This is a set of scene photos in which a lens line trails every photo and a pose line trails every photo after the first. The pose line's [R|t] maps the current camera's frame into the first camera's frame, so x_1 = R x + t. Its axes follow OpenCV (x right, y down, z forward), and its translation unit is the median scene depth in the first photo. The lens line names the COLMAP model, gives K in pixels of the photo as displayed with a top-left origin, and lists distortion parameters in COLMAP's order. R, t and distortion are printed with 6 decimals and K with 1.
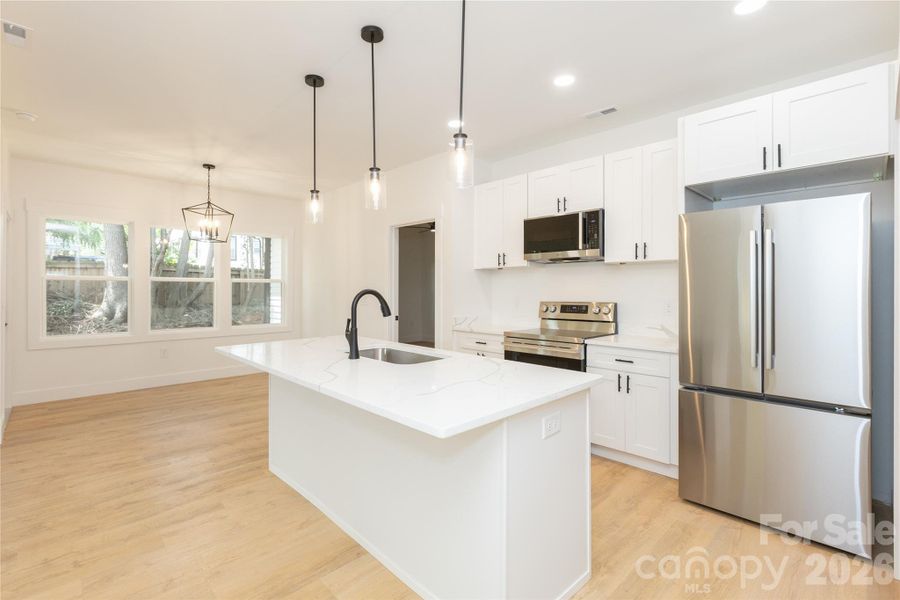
lens RADIAL K [[412.7, 0, 448.3], [0, 412.7, 288.0], [0, 0, 1]] dist [-0.001845, -0.000705]
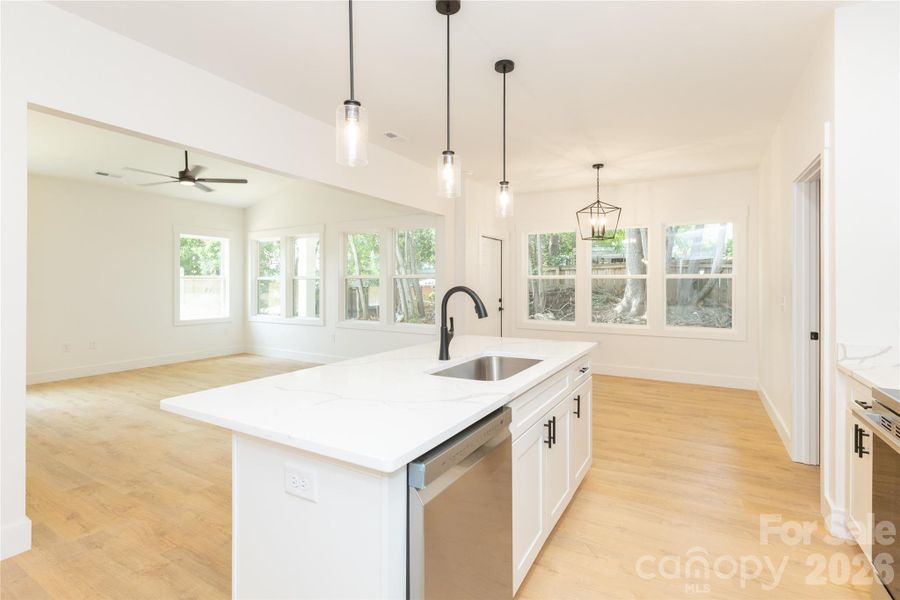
lens RADIAL K [[428.8, 0, 448.0], [0, 428.8, 284.7], [0, 0, 1]] dist [-0.000038, -0.000079]
pose [[0.267978, -0.001801, -0.963423, 0.471928], [0.000942, 0.999998, -0.001607, 0.000894], [0.963424, -0.000477, 0.267980, 0.489463]]
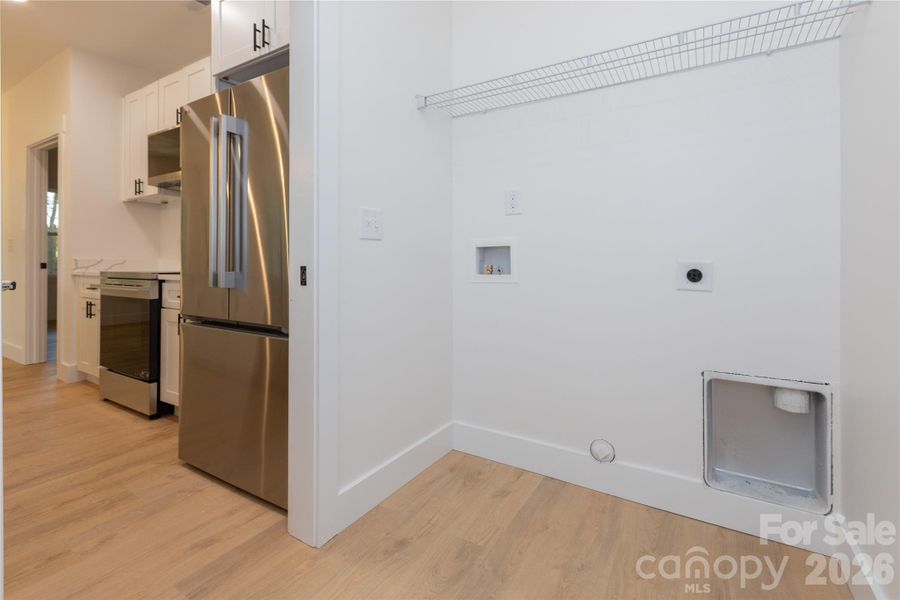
lens RADIAL K [[412.5, 0, 448.0], [0, 412.5, 258.1], [0, 0, 1]] dist [-0.001529, -0.000251]
pose [[0.967343, 0.000611, 0.253470, 0.616140], [0.000019, 0.999997, -0.002481, 0.087202], [-0.253471, 0.002405, 0.967340, 0.069785]]
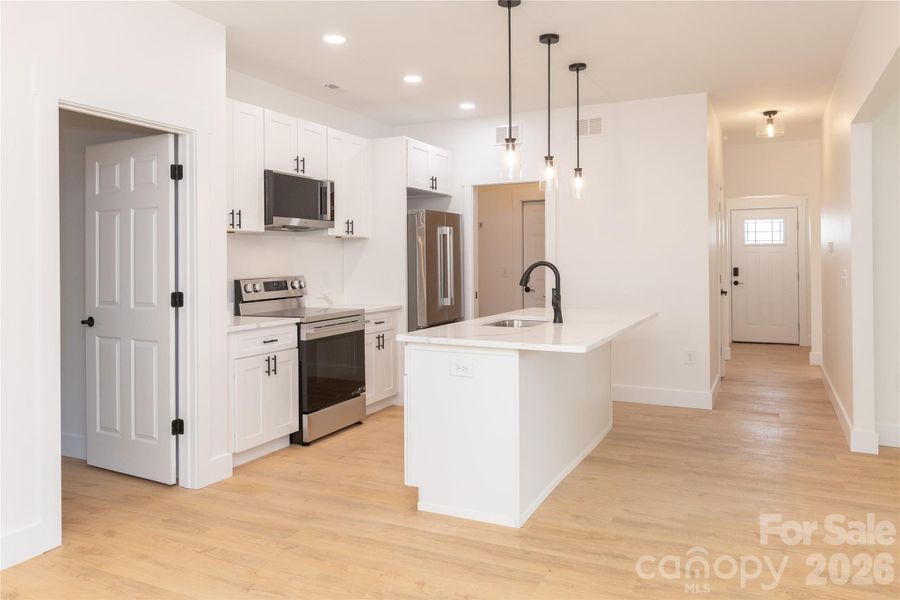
lens RADIAL K [[655.8, 0, 449.5], [0, 655.8, 258.0], [0, 0, 1]] dist [0.001226, 0.001361]
pose [[-0.344297, 0.004527, 0.938850, -1.187091], [0.008394, 0.999963, -0.001744, -0.000542], [-0.938823, 0.007280, -0.344322, 1.244822]]
